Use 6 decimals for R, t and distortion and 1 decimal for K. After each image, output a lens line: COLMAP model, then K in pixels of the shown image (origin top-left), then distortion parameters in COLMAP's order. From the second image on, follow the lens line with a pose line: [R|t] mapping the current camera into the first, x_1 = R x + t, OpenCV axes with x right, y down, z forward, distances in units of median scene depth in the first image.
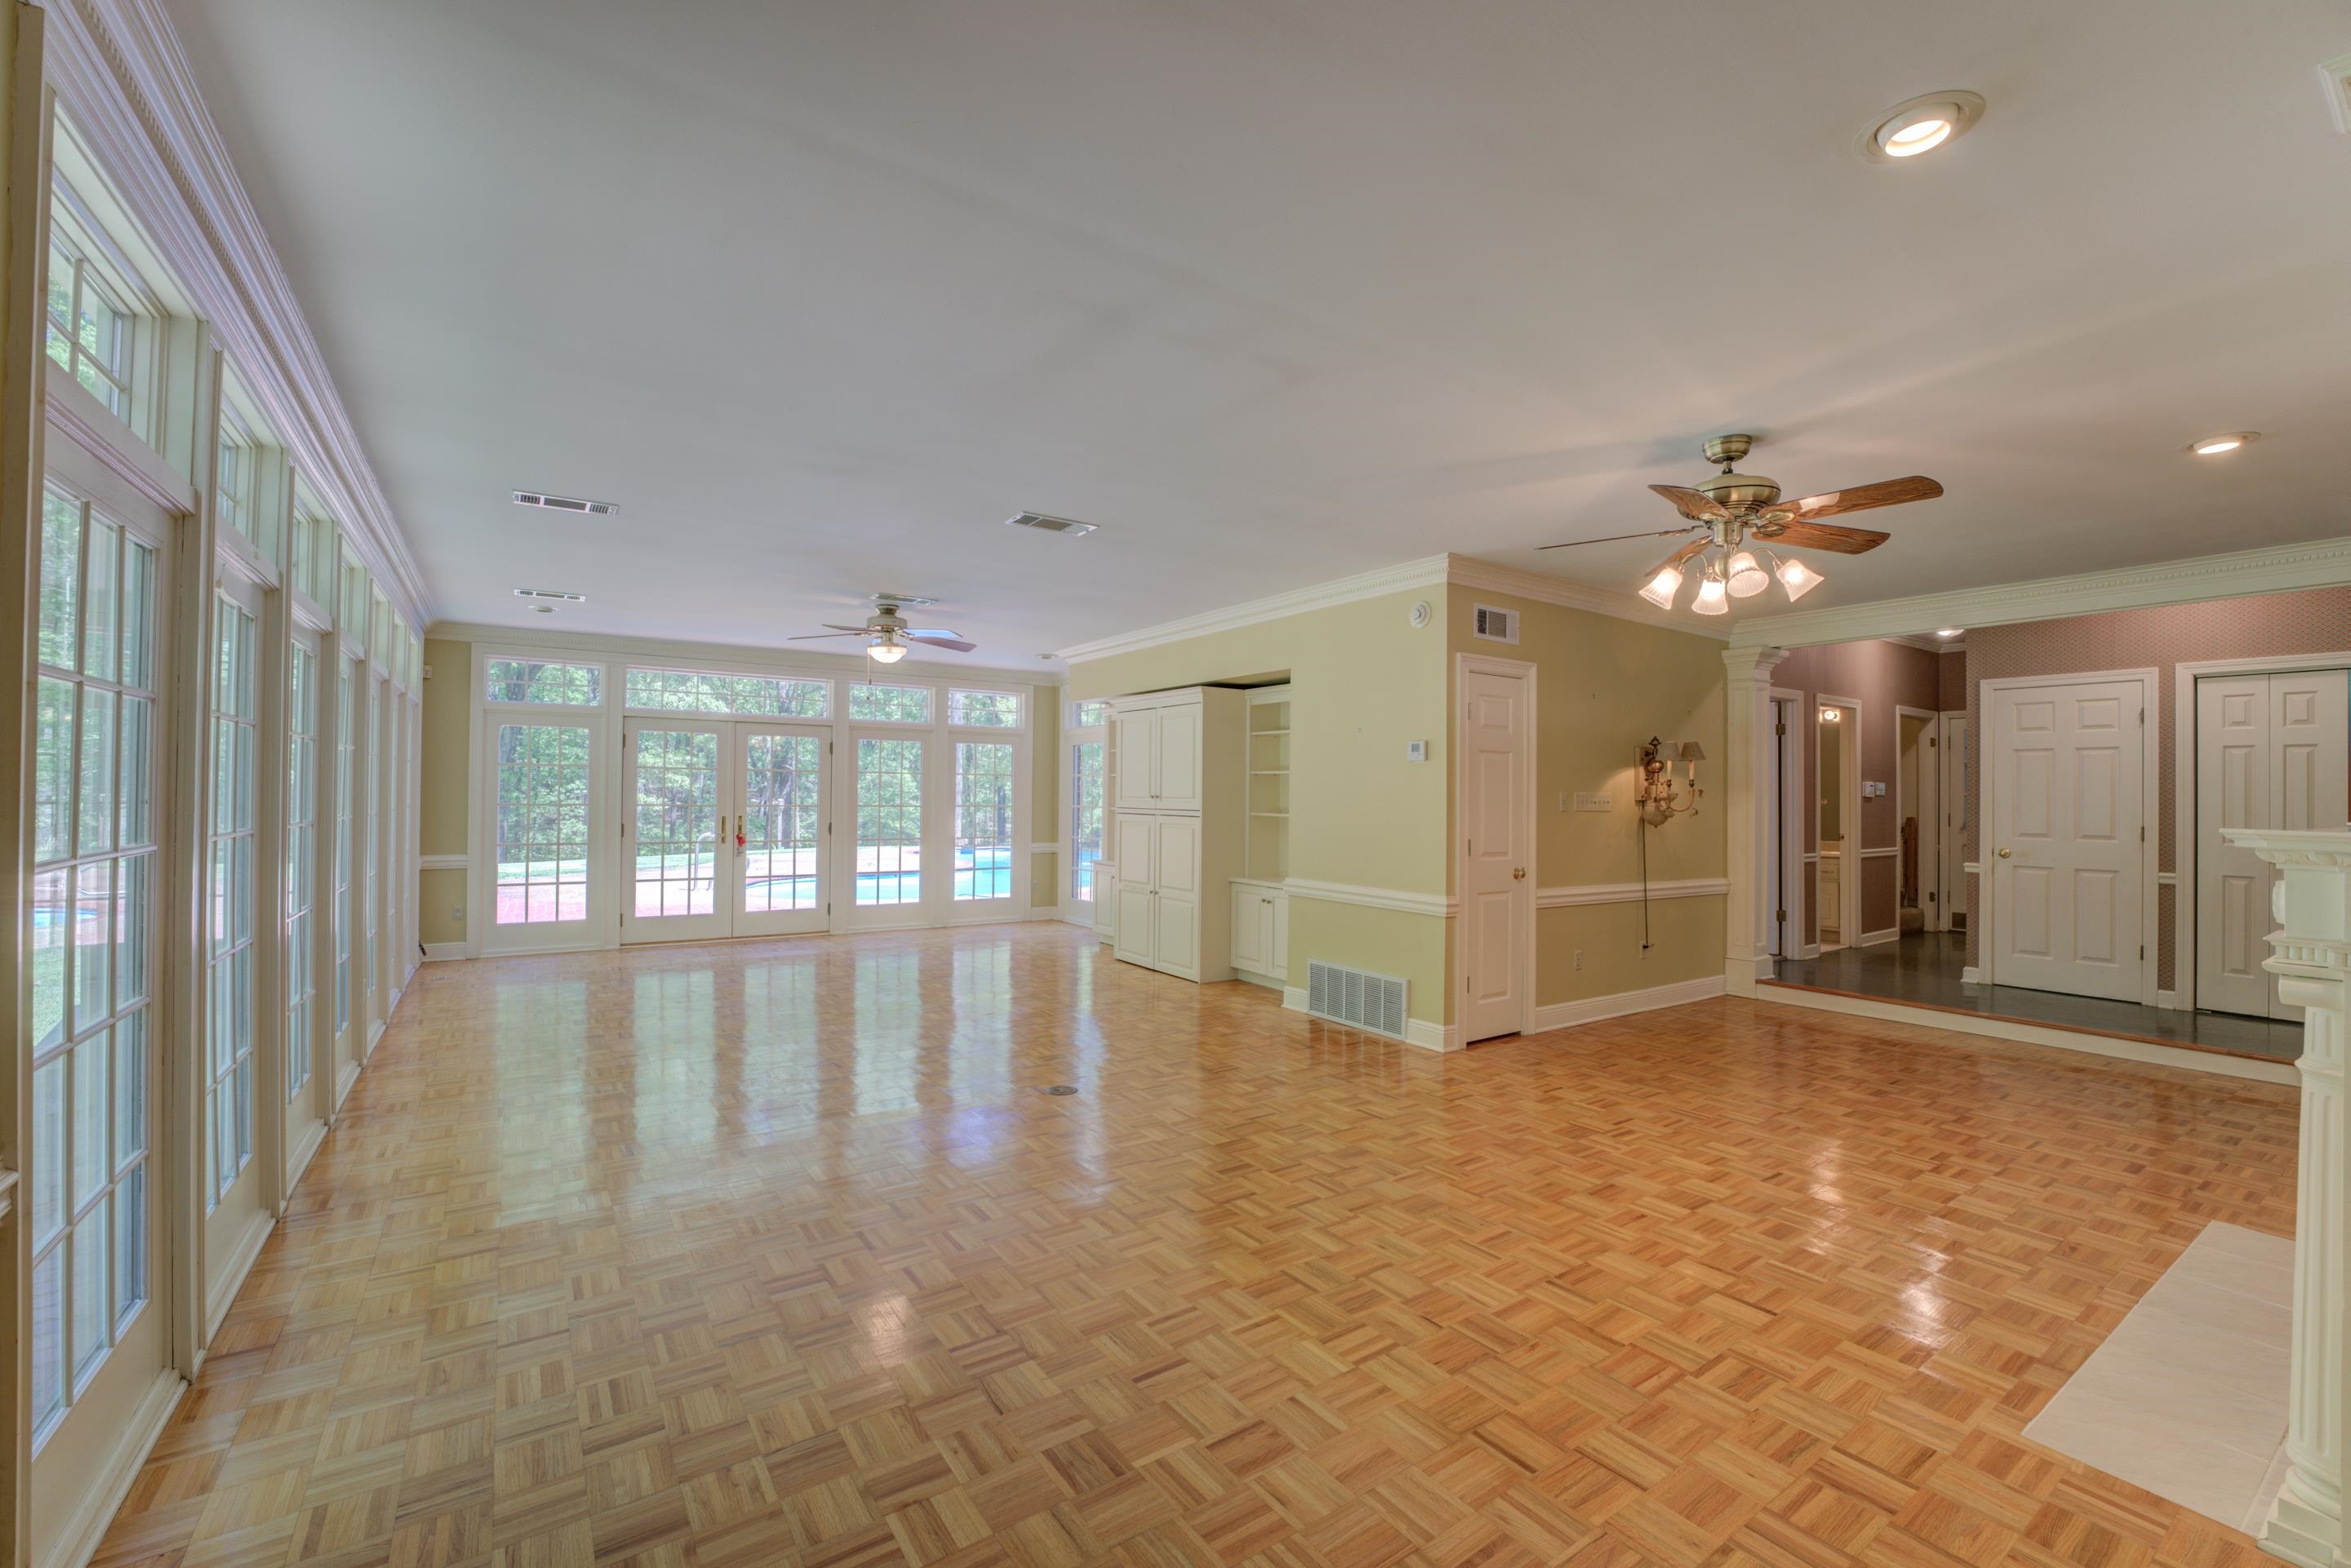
lens RADIAL K [[970.1, 0, 1166.4], [0, 970.1, 785.3], [0, 0, 1]] dist [-0.023210, 0.000174]
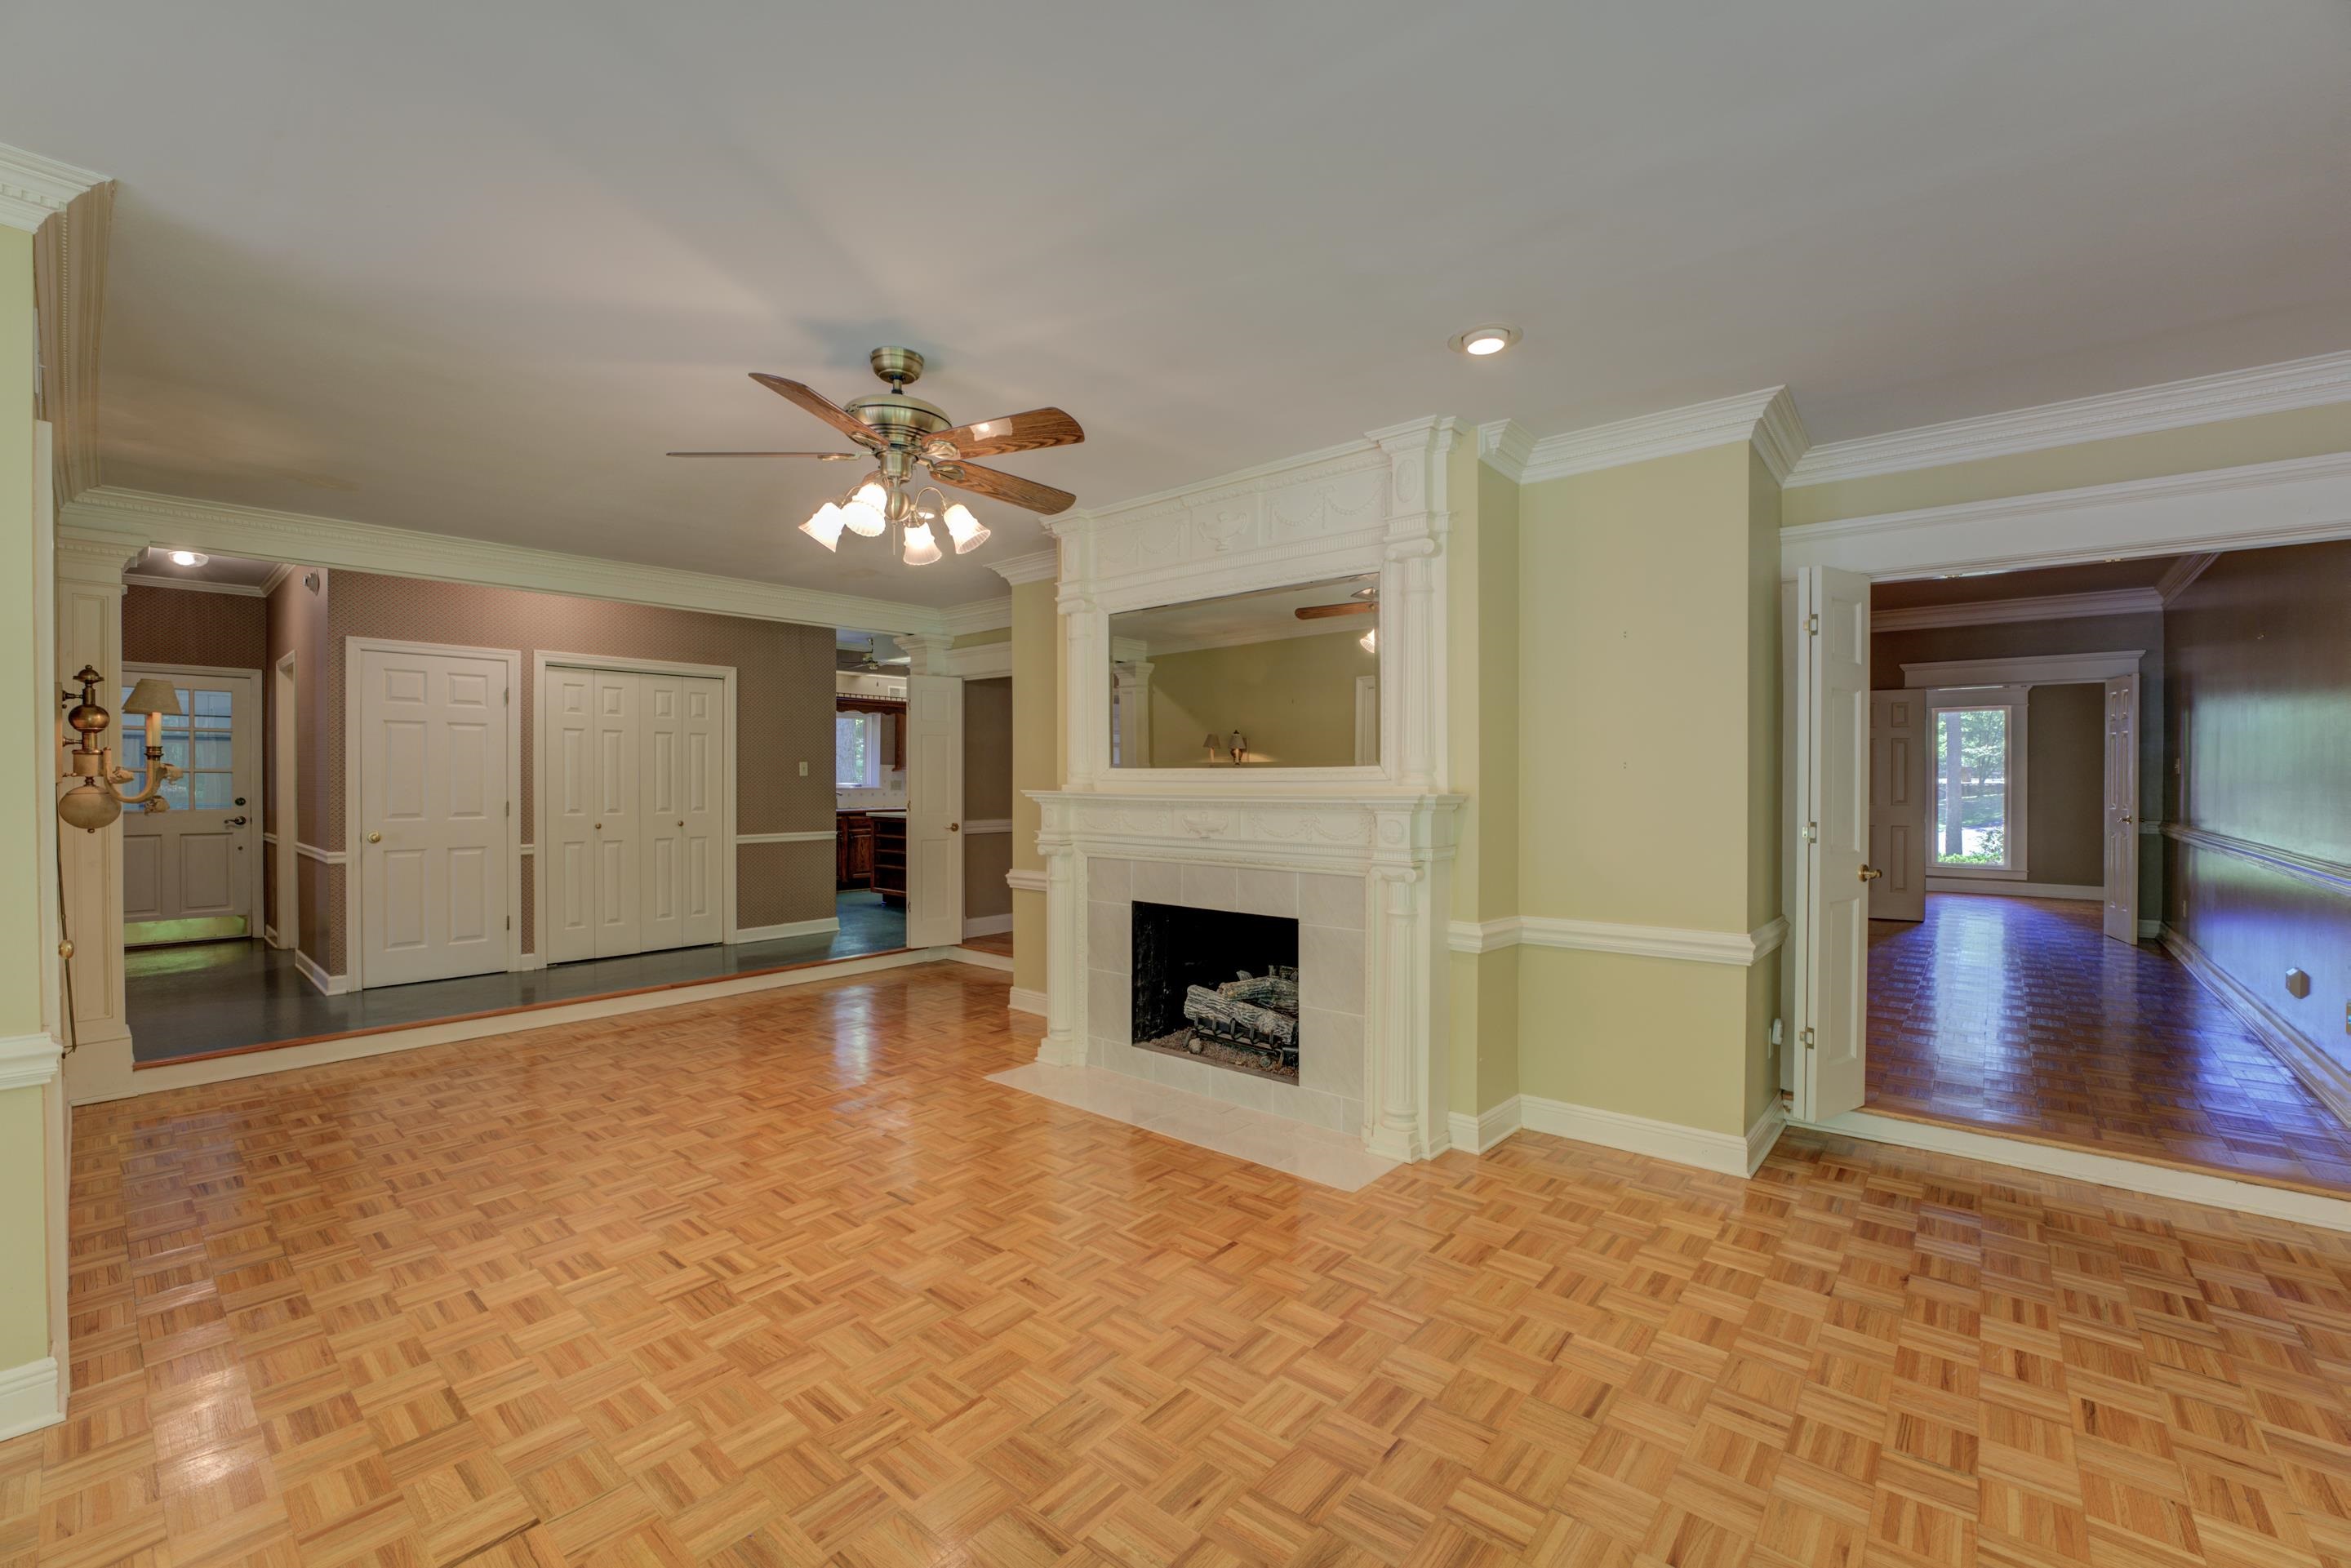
lens RADIAL K [[970.1, 0, 1166.4], [0, 970.1, 785.3], [0, 0, 1]] dist [-0.023210, 0.000174]
pose [[-0.256839, -0.016667, 0.966310, -0.204971], [-0.012243, 0.999827, 0.013991, 0.002061], [-0.966377, -0.008238, -0.256999, 0.665156]]
